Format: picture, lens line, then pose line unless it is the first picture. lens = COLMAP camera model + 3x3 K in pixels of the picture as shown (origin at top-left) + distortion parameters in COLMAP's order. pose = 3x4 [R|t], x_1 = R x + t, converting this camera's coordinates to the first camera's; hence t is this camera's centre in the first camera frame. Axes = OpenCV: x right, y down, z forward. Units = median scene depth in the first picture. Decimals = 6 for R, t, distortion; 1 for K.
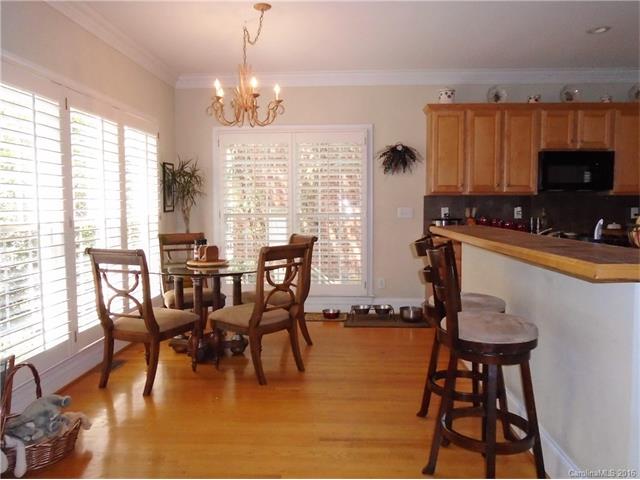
lens RADIAL K [[482.5, 0, 319.6], [0, 482.5, 240.1], [0, 0, 1]] dist [-0.040509, 0.019064]
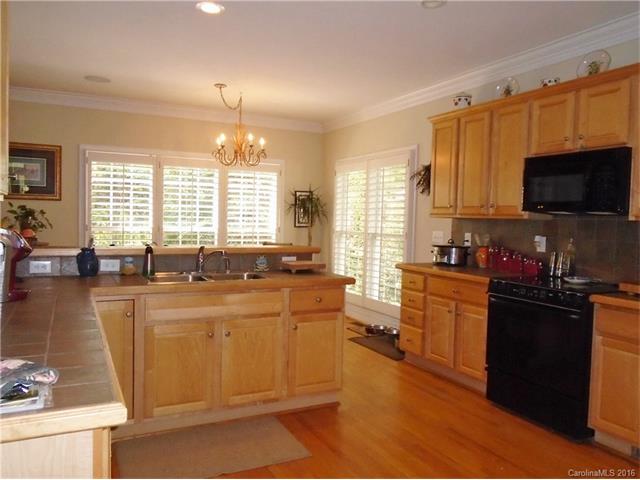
lens RADIAL K [[482.5, 0, 317.5], [0, 482.5, 238.6], [0, 0, 1]] dist [-0.040509, 0.019064]
pose [[0.475218, 0.051867, -0.878338, 0.934455], [-0.084116, 0.996367, 0.013326, -0.048821], [0.875838, 0.067549, 0.477854, 0.389939]]
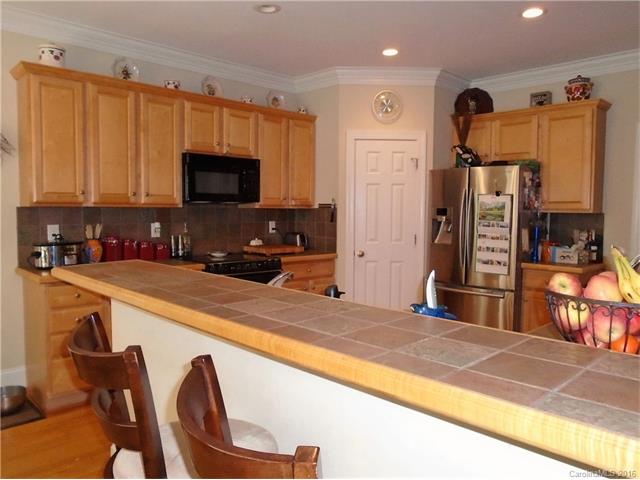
lens RADIAL K [[482.5, 0, 319.0], [0, 482.5, 238.1], [0, 0, 1]] dist [-0.040509, 0.019064]
pose [[0.686306, -0.035809, 0.726431, 0.034316], [0.038235, 0.999183, 0.013131, -0.046403], [-0.726307, 0.018763, 0.687114, 0.296236]]
